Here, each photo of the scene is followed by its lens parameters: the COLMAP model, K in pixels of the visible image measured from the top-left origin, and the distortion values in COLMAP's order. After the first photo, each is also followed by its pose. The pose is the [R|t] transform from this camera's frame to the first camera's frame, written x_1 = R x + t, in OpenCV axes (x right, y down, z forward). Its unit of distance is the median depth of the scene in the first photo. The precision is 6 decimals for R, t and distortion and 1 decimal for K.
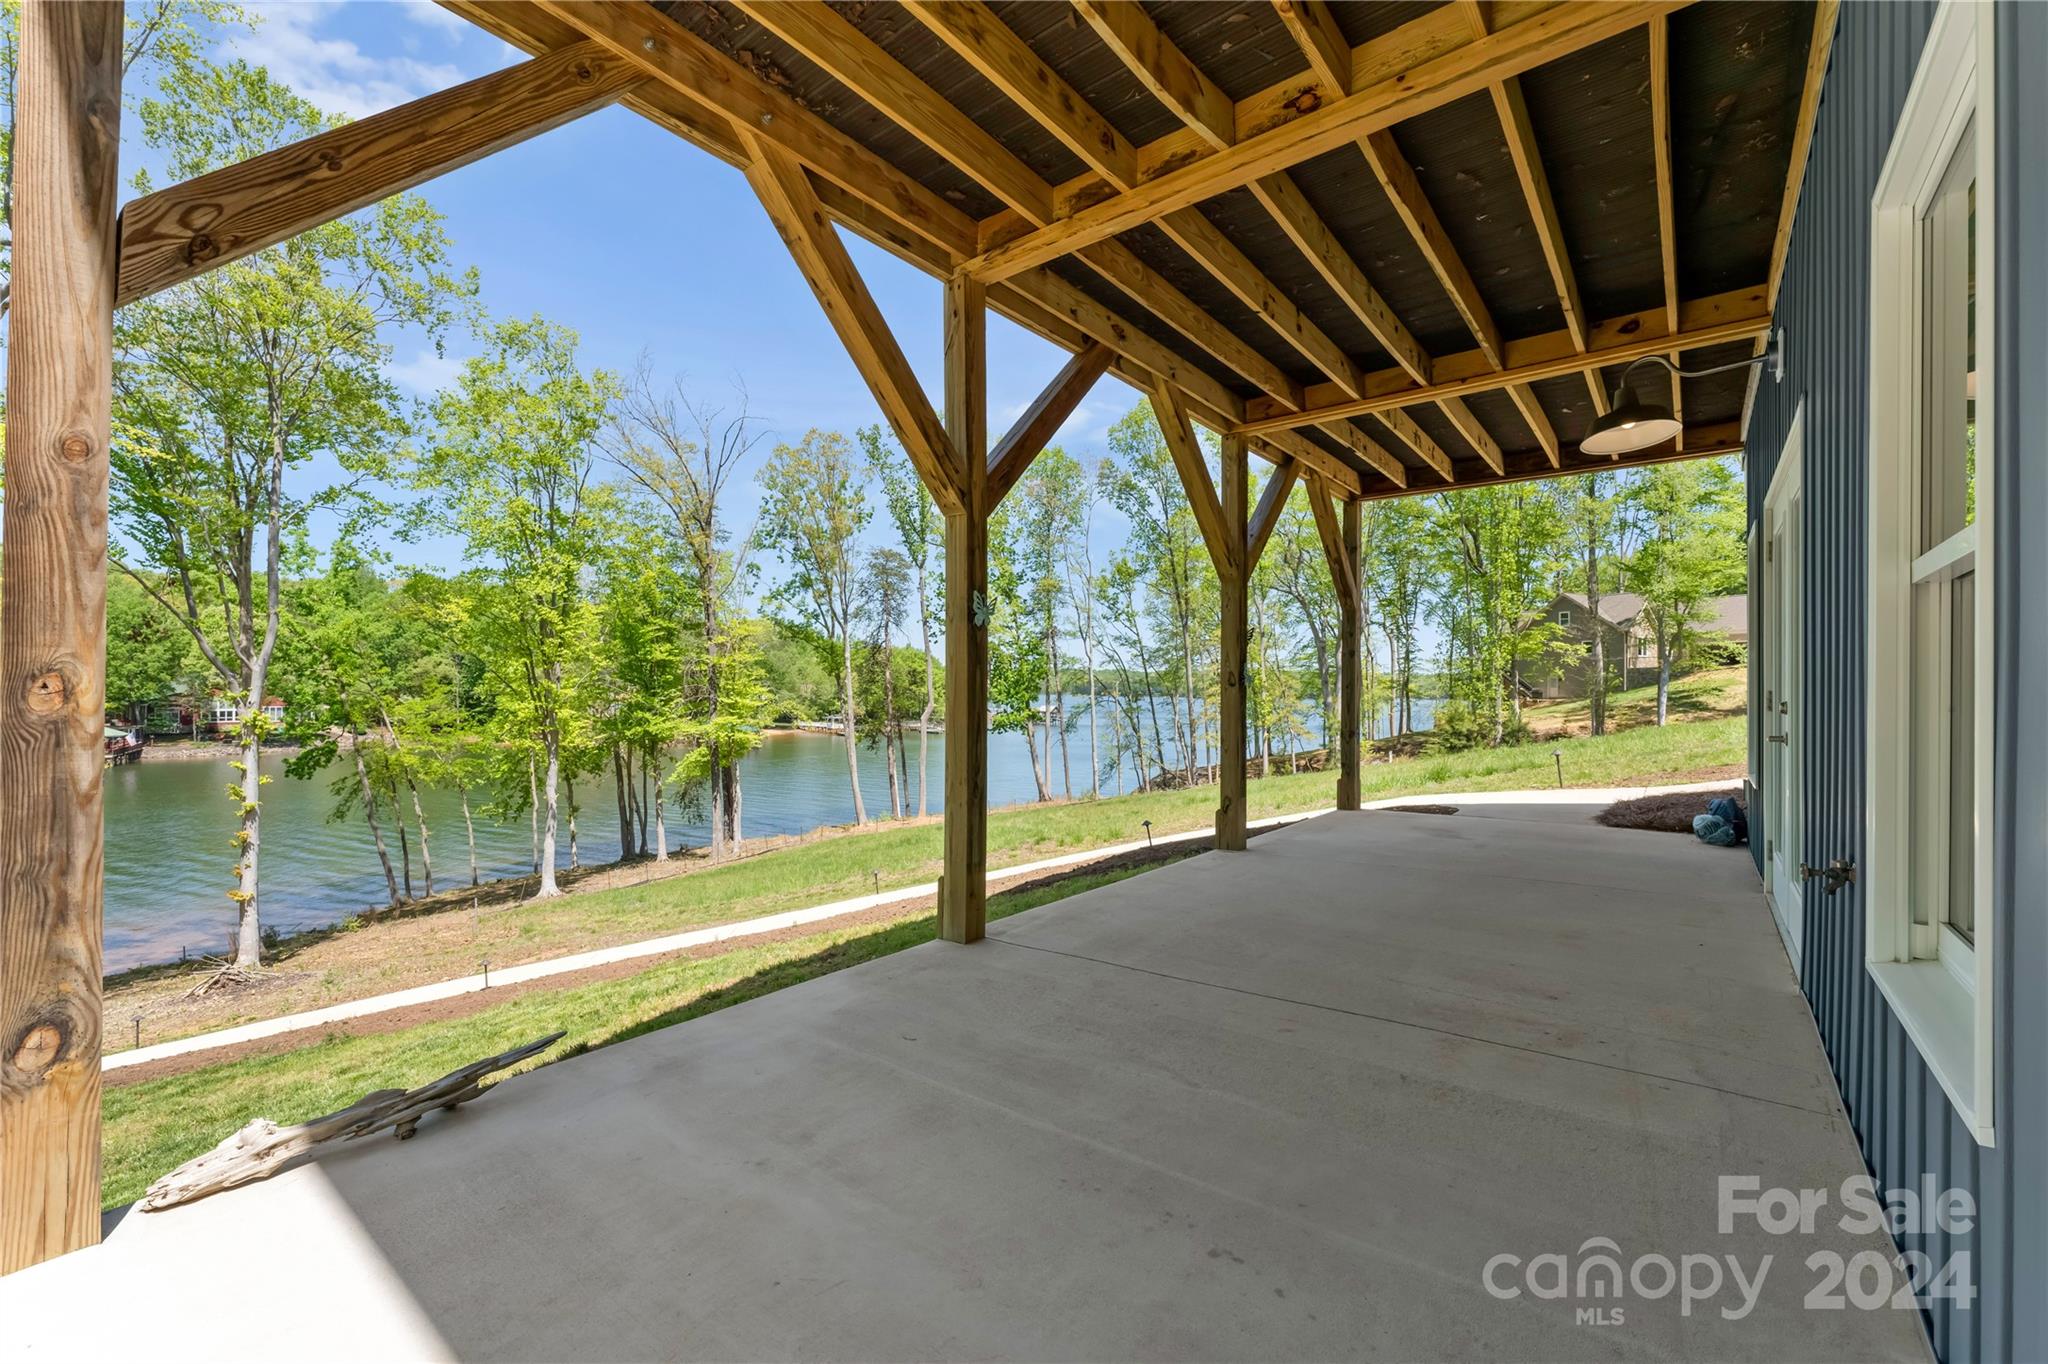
lens RADIAL K [[822.9, 0, 1003.1], [0, 822.9, 680.4], [0, 0, 1]] dist [0.000691, 0.000337]
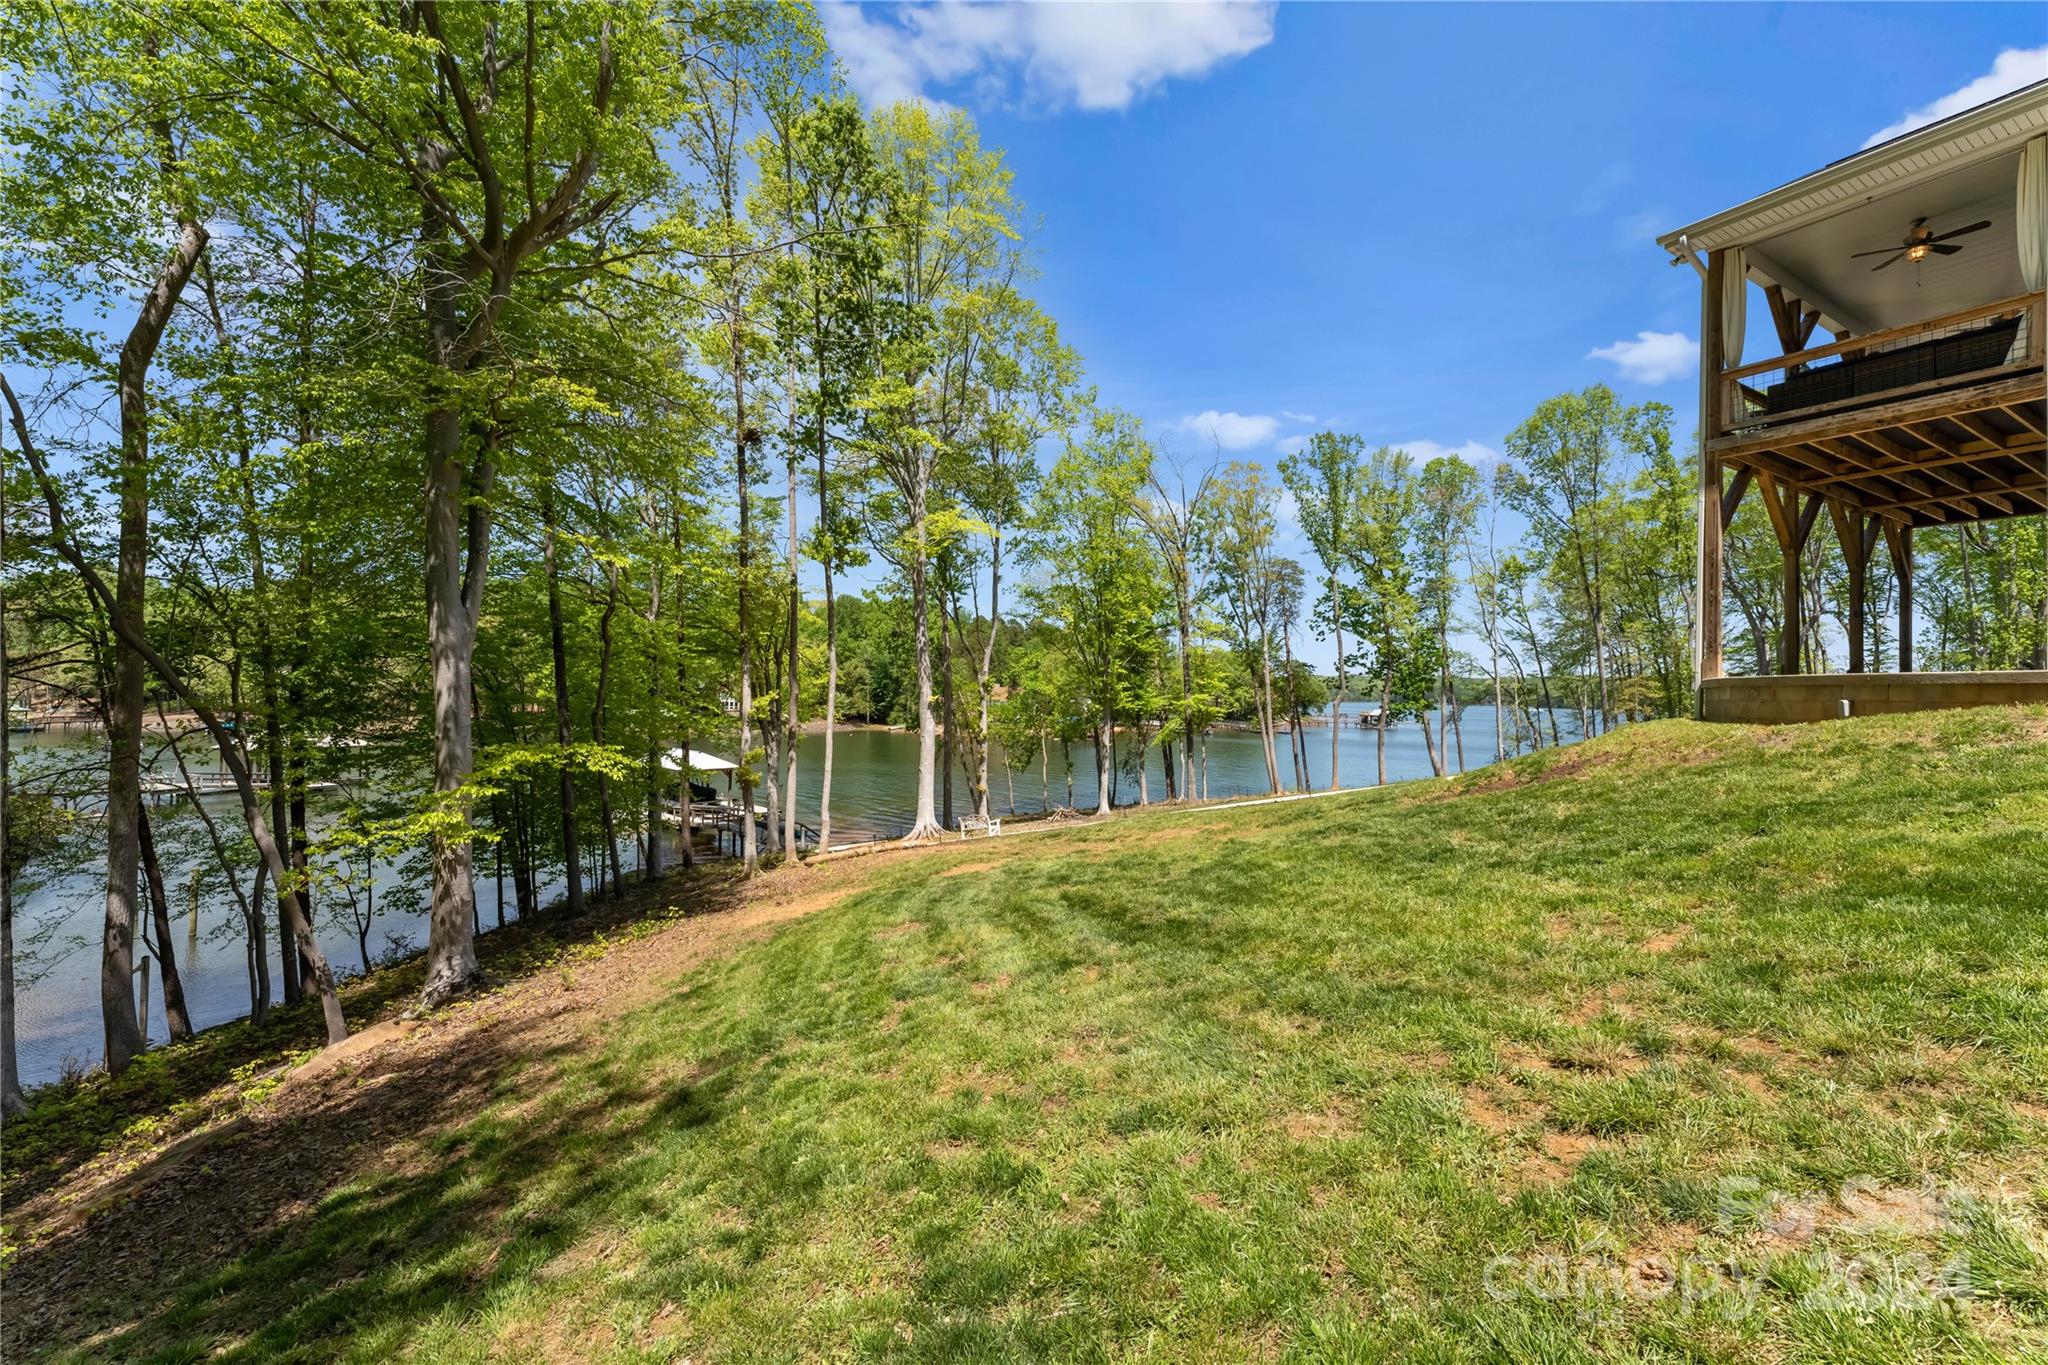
lens RADIAL K [[822.9, 0, 1003.1], [0, 822.9, 680.9], [0, 0, 1]] dist [0.000691, 0.000337]
pose [[0.941089, 0.001602, -0.338154, -0.118782], [-0.004462, 0.999961, -0.007679, 0.021082], [0.338128, 0.008736, 0.941059, -0.198358]]
